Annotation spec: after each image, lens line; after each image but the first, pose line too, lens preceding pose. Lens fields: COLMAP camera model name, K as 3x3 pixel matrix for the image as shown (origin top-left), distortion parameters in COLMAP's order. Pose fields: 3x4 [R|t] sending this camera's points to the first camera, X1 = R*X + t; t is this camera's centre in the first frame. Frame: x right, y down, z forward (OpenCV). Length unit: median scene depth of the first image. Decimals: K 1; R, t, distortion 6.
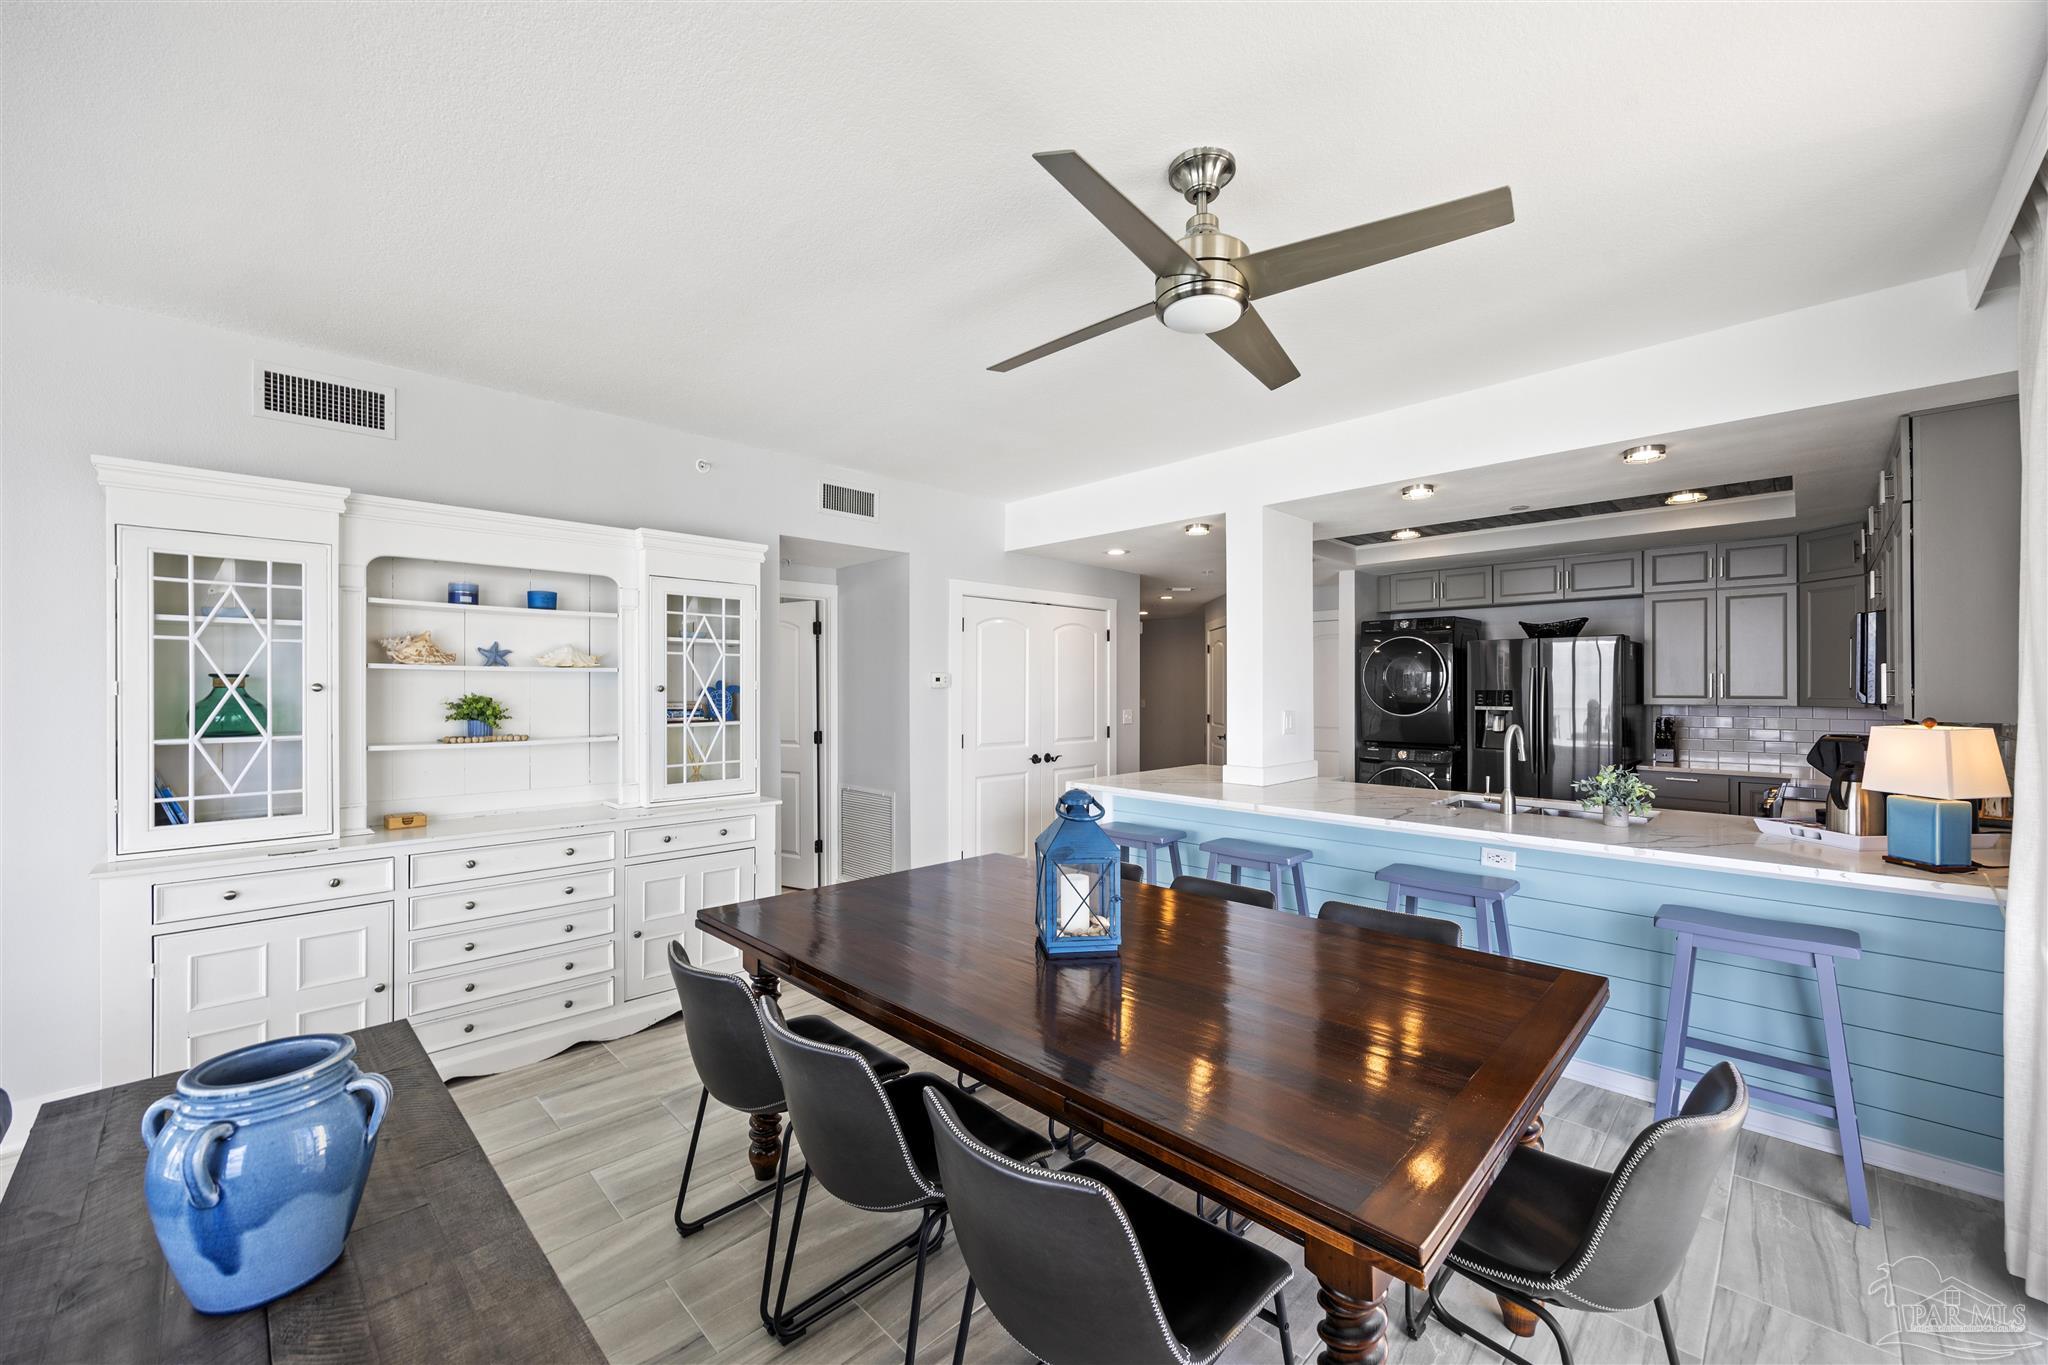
lens RADIAL K [[801.7, 0, 1036.3], [0, 801.7, 698.9], [0, 0, 1]] dist [-0.002332, 0.000008]
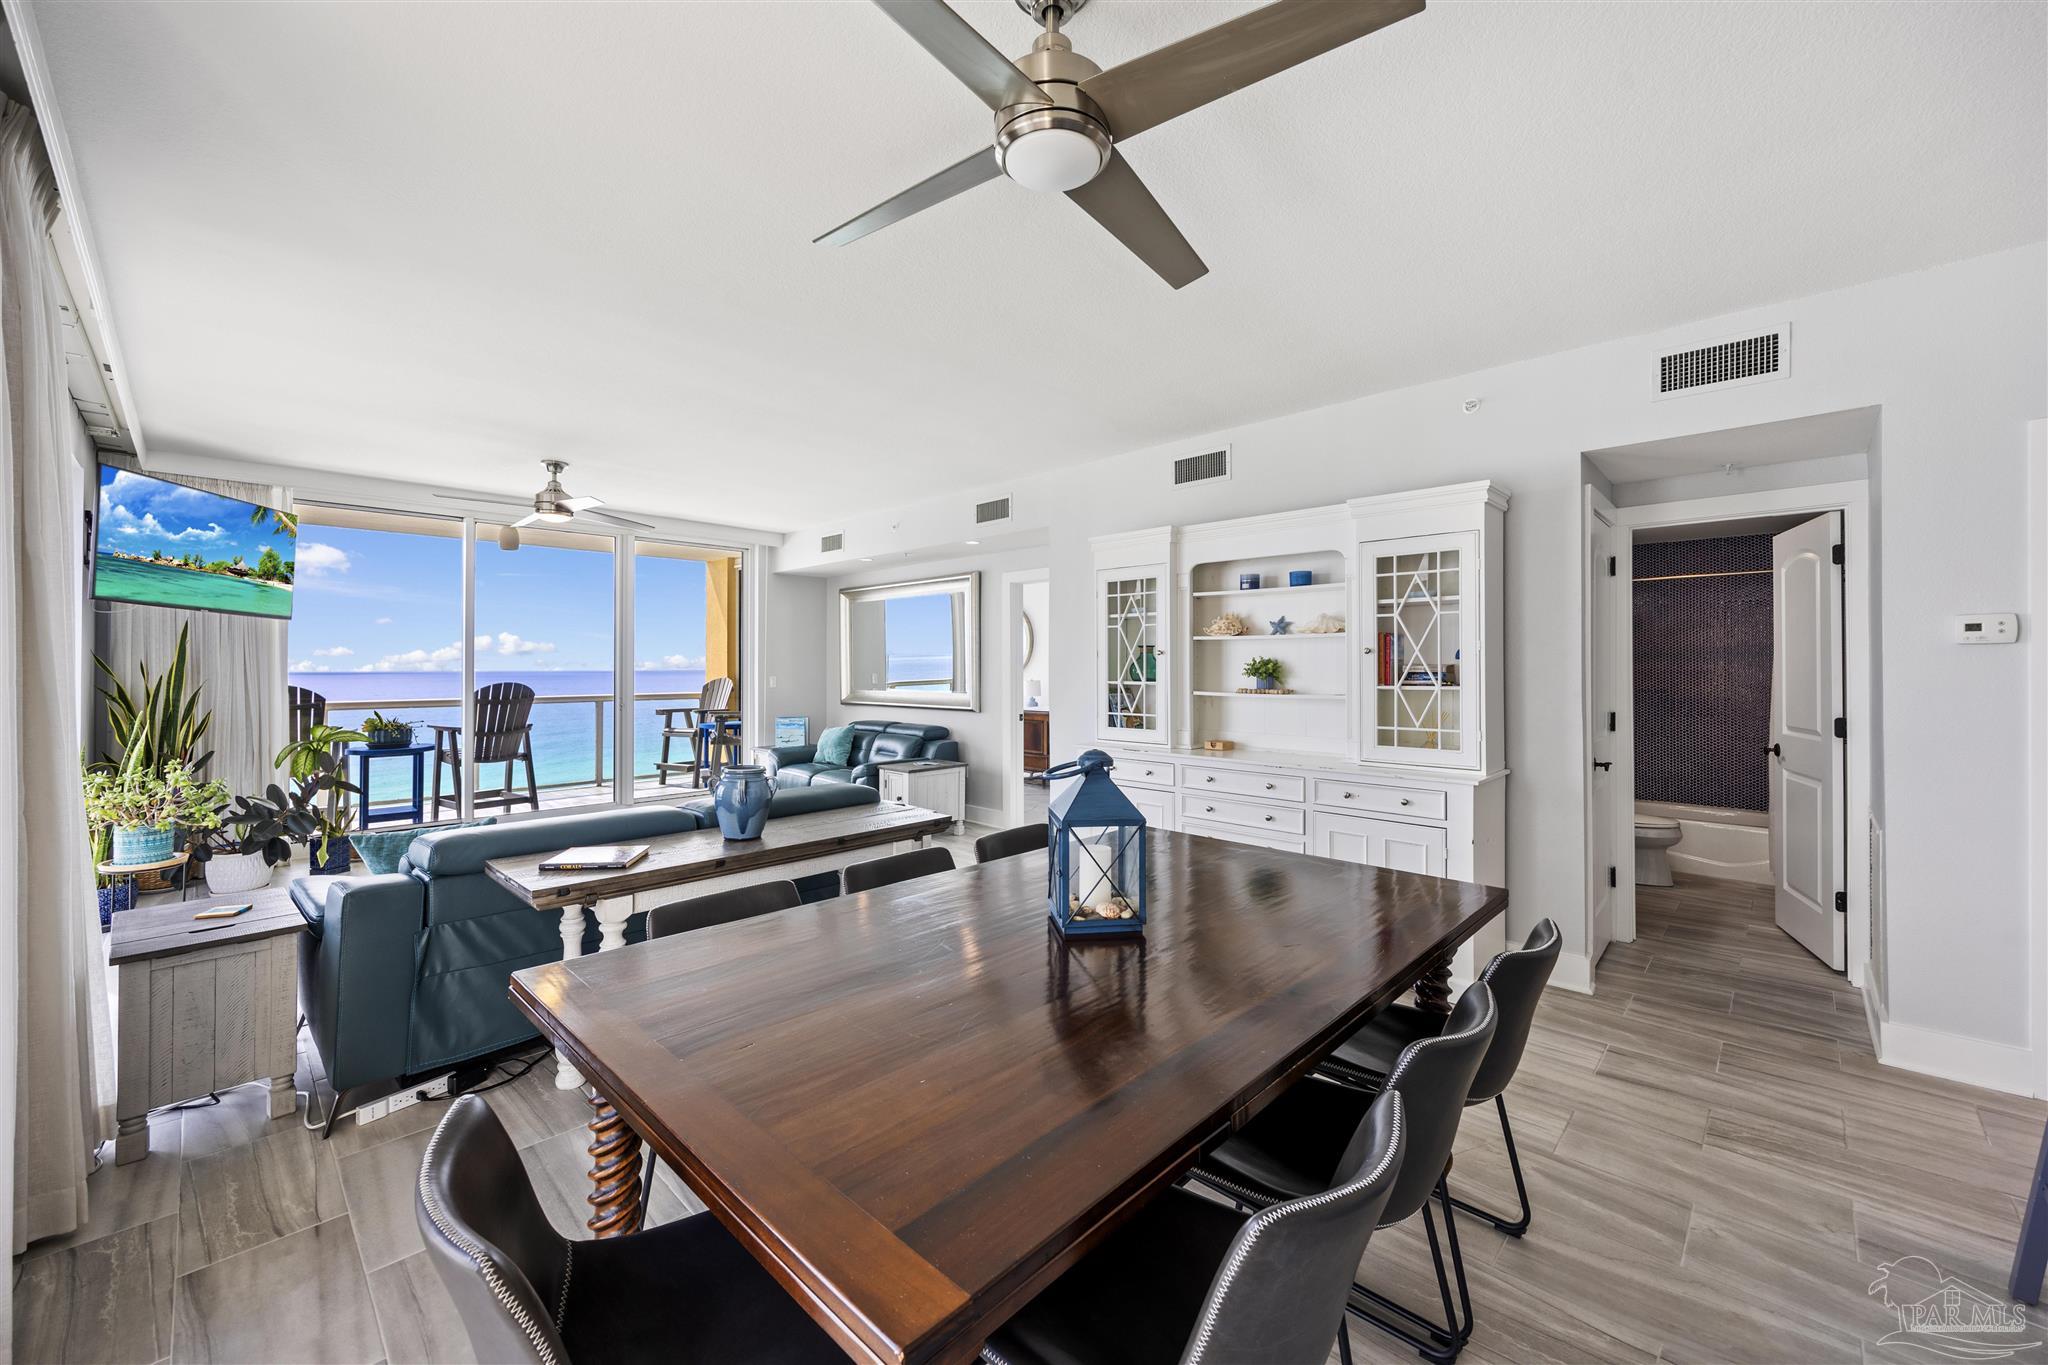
lens RADIAL K [[801.7, 0, 1037.6], [0, 801.7, 665.3], [0, 0, 1]] dist [-0.002332, 0.000008]
pose [[0.016566, 0.012541, -0.999784, 0.566914], [-0.000754, 0.999921, 0.012530, -0.007400], [0.999862, 0.000547, 0.016574, 0.571292]]
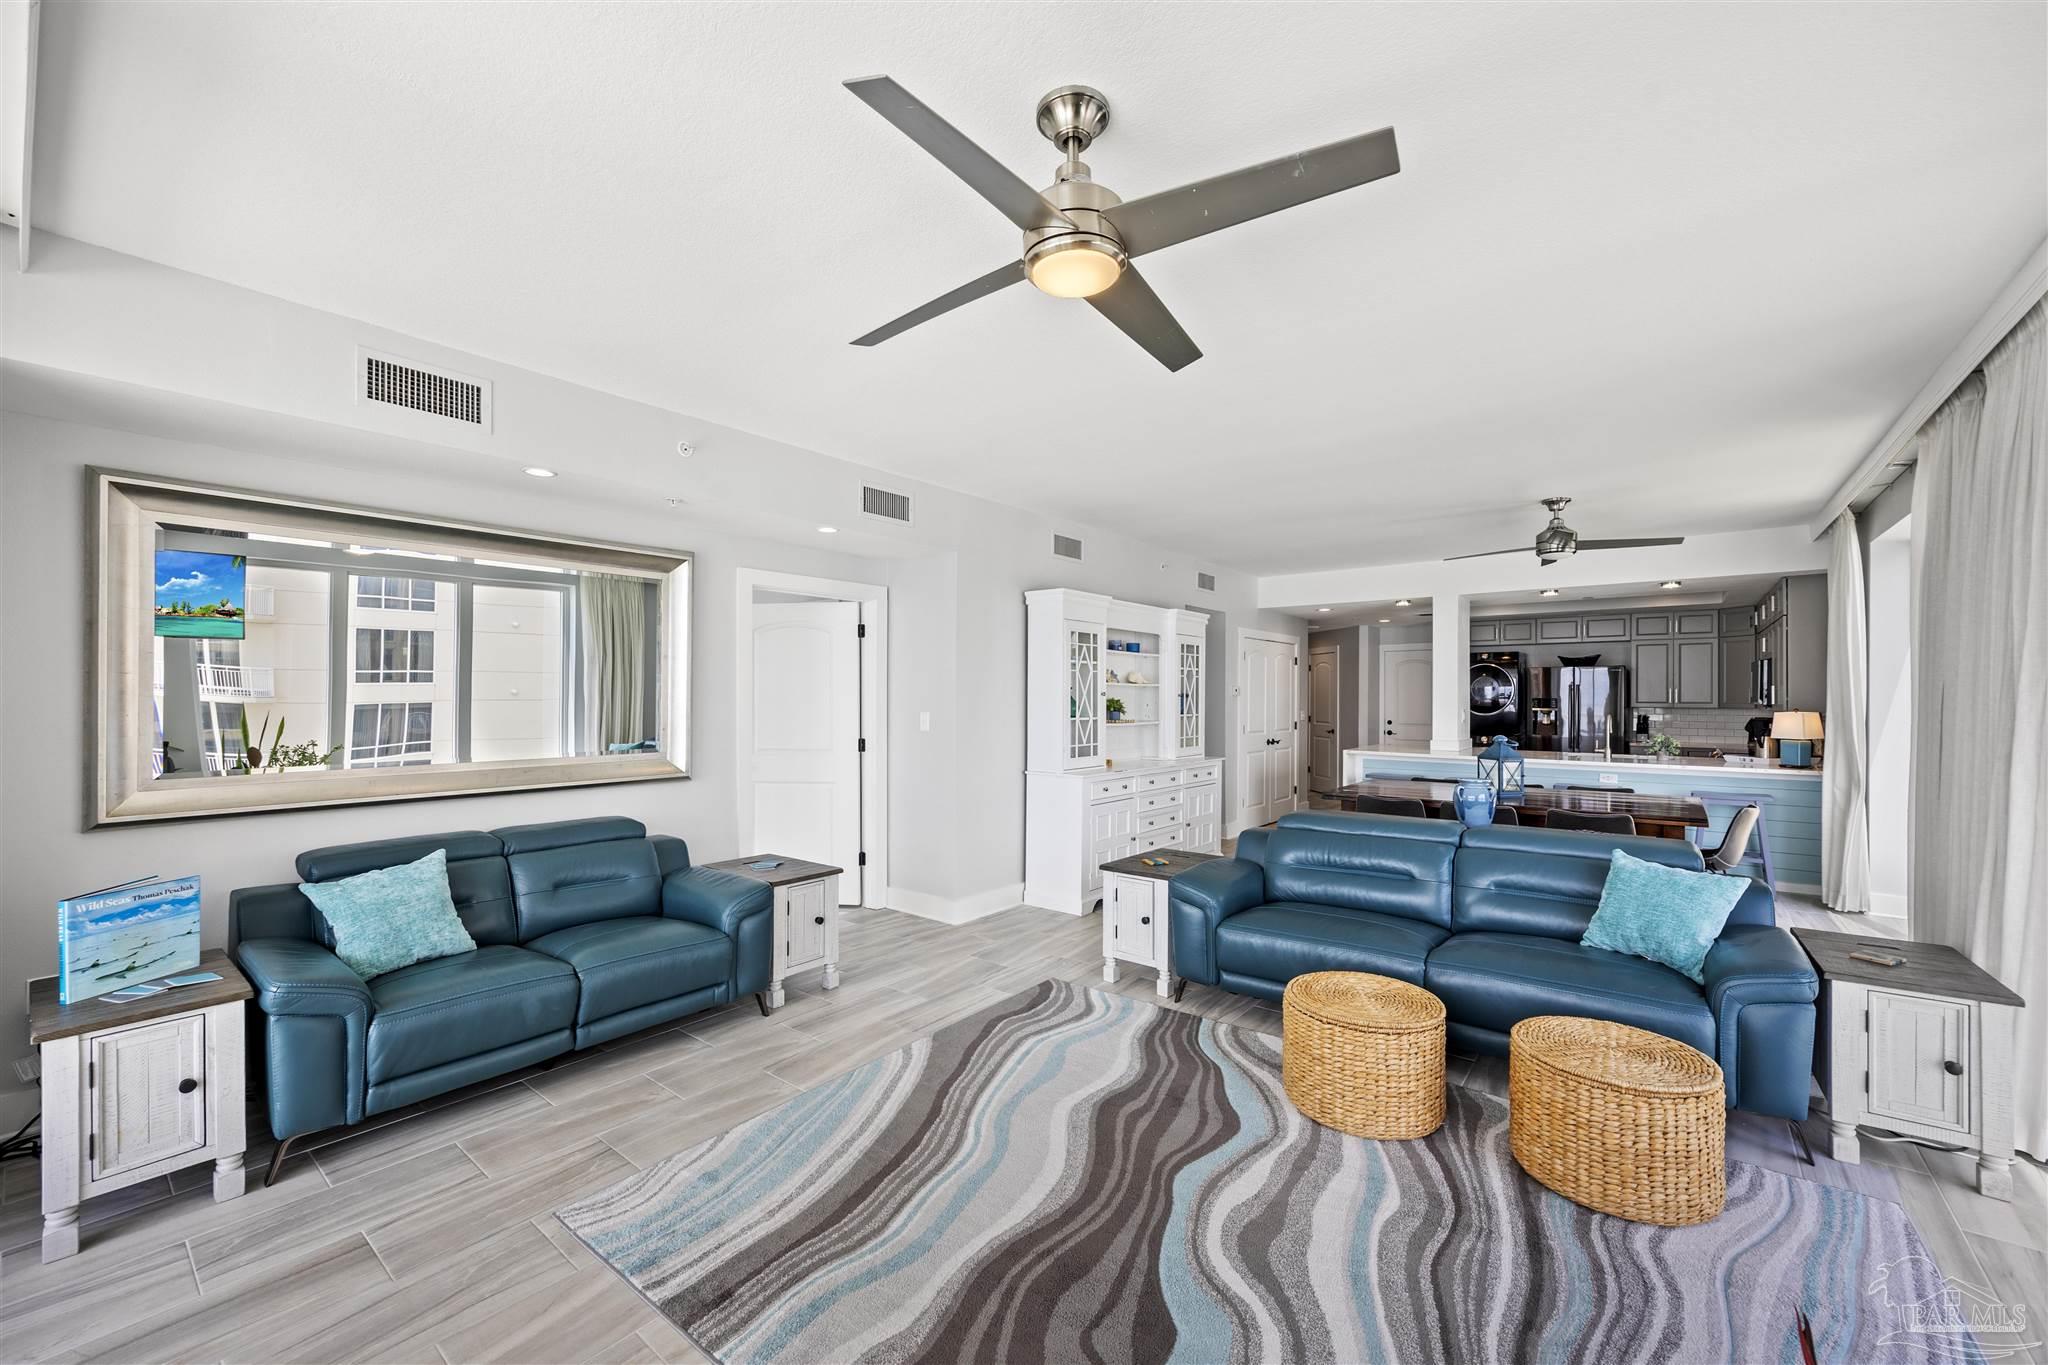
lens RADIAL K [[801.7, 0, 1072.5], [0, 801.7, 705.1], [0, 0, 1]] dist [-0.002332, 0.000008]
pose [[0.992237, 0.001625, 0.124347, -0.973761], [-0.001059, 0.999989, -0.004624, 0.018262], [-0.124354, 0.004457, 0.992228, -0.814457]]
